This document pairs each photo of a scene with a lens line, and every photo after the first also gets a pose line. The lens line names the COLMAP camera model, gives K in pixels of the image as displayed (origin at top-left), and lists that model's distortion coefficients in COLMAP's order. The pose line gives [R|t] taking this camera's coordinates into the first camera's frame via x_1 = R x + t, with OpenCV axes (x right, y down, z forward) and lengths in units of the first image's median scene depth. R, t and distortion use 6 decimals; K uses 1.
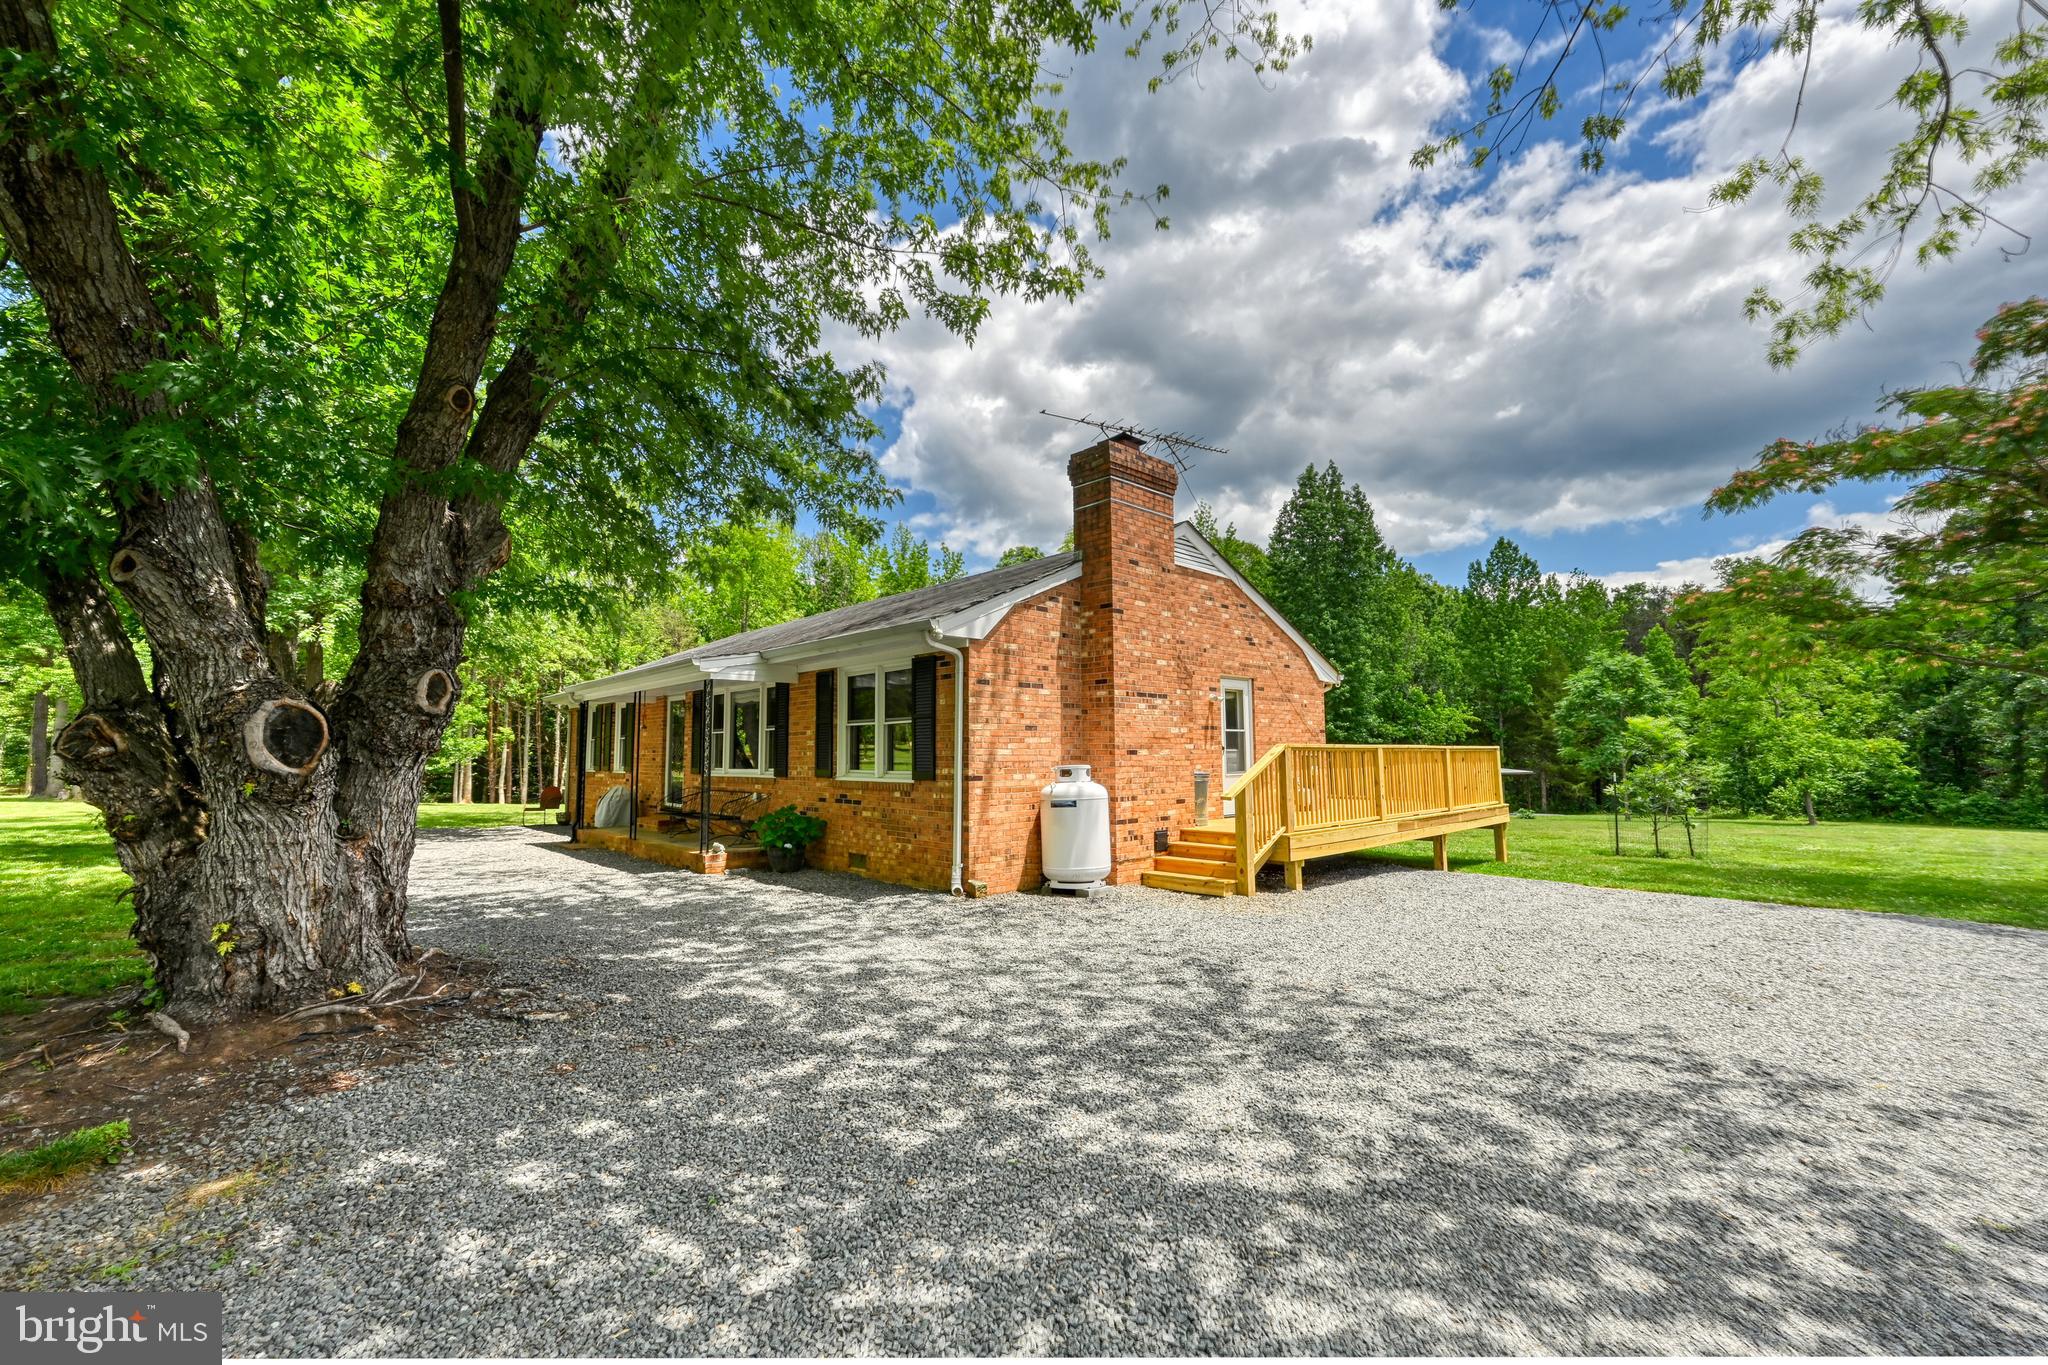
lens RADIAL K [[816.0, 0, 1028.4], [0, 816.0, 691.7], [0, 0, 1]] dist [0.000554, 0.000164]
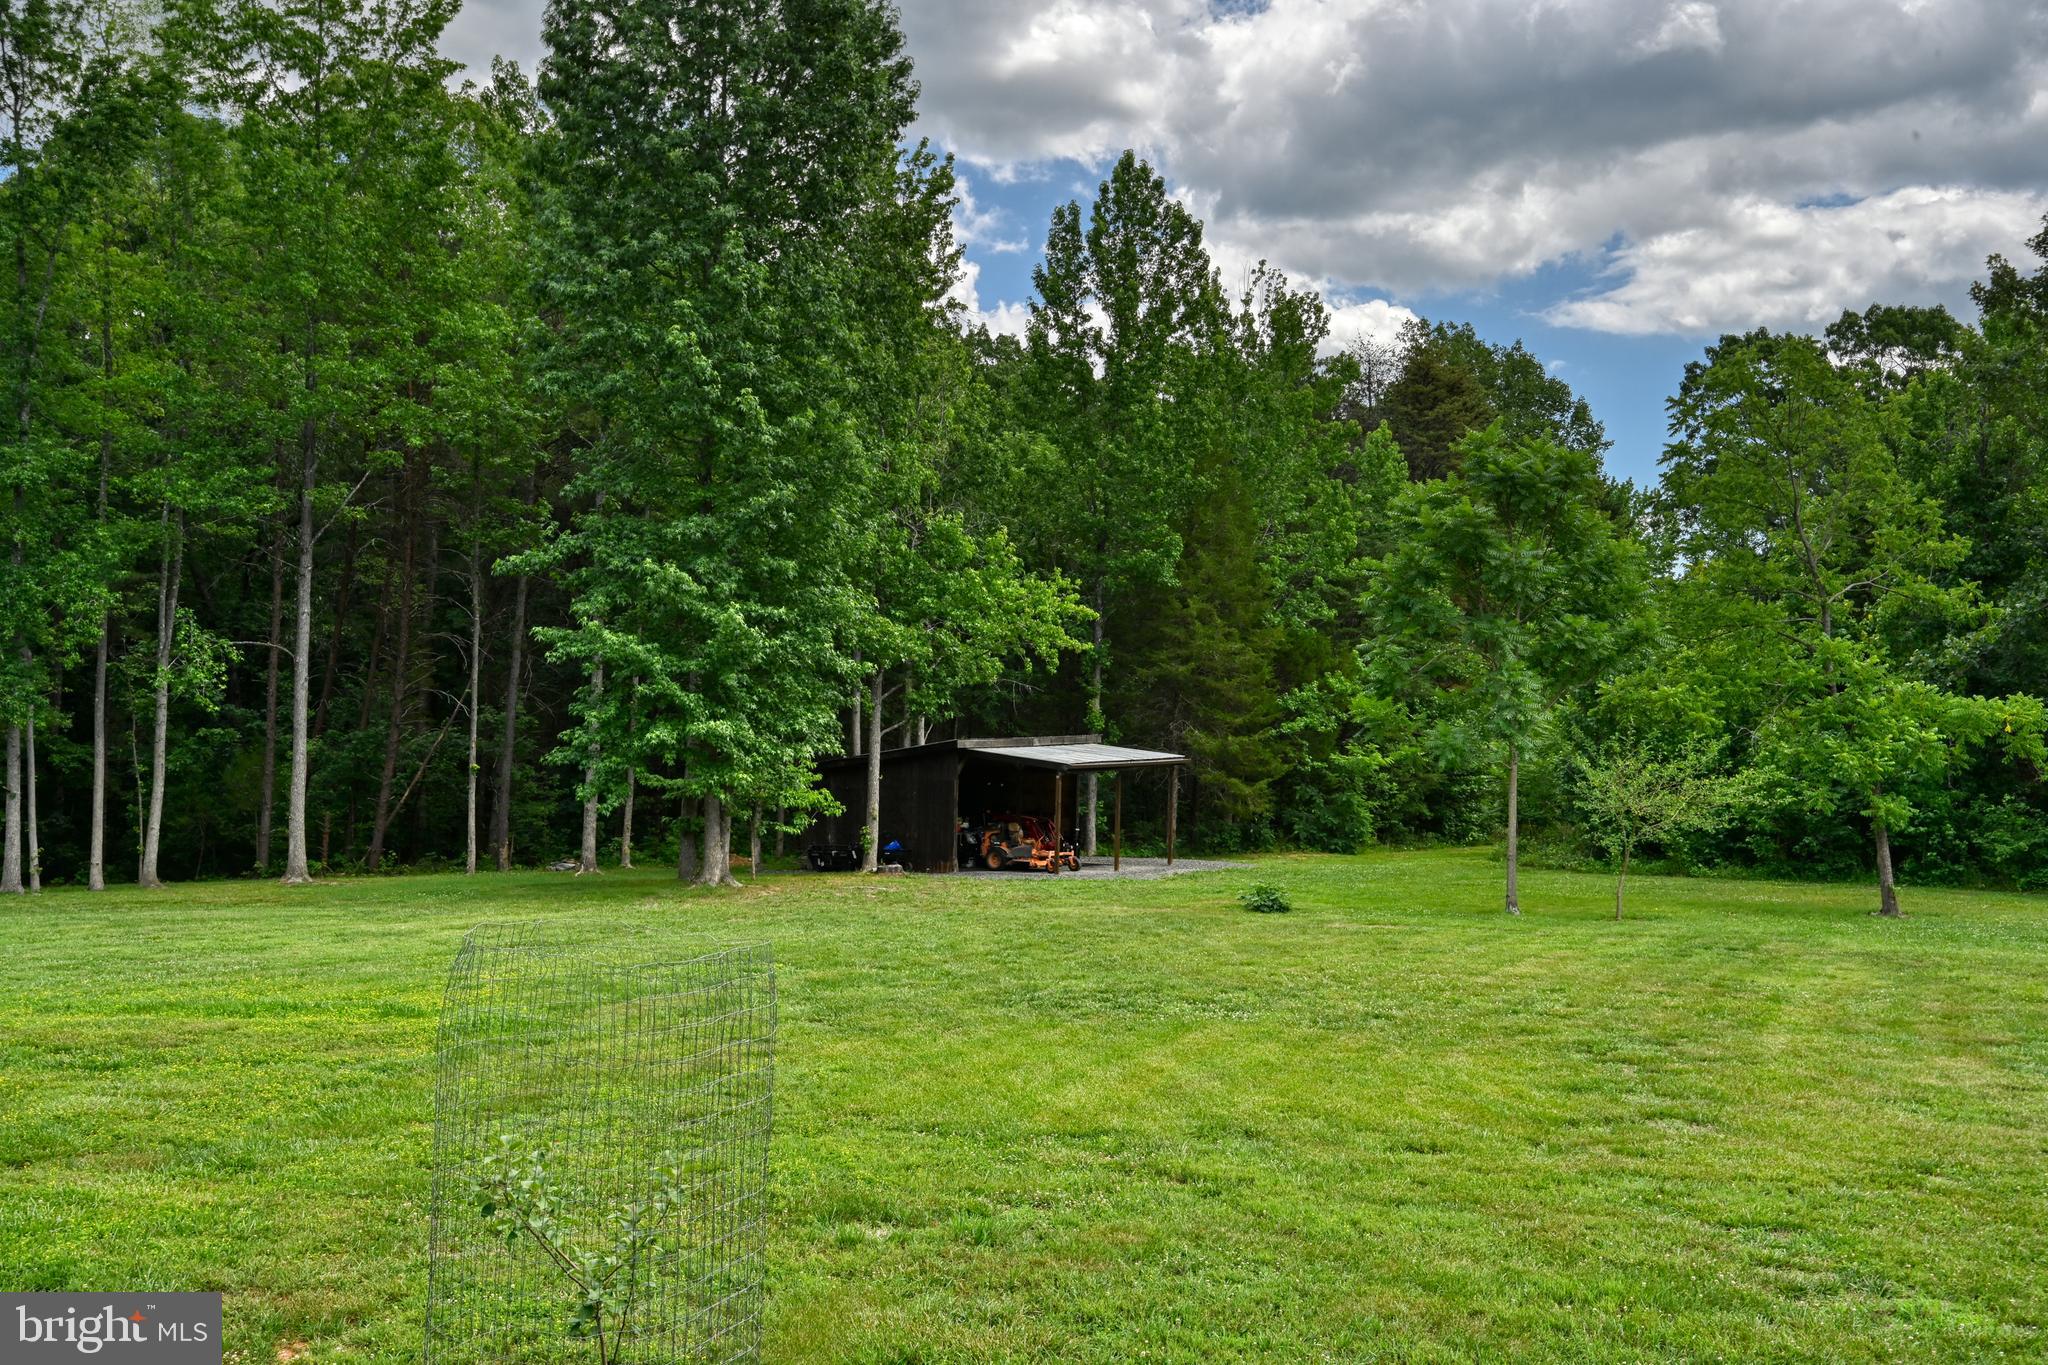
lens RADIAL K [[1733.2, 0, 1024.0], [0, 1733.2, 682.5], [0, 0, 1]] dist [-0.003174, -0.007965]
pose [[0.826996, 0.022091, 0.561774, 0.348755], [-0.066412, 0.996070, 0.058597, 0.077419], [-0.558272, -0.085768, 0.825213, 1.412389]]
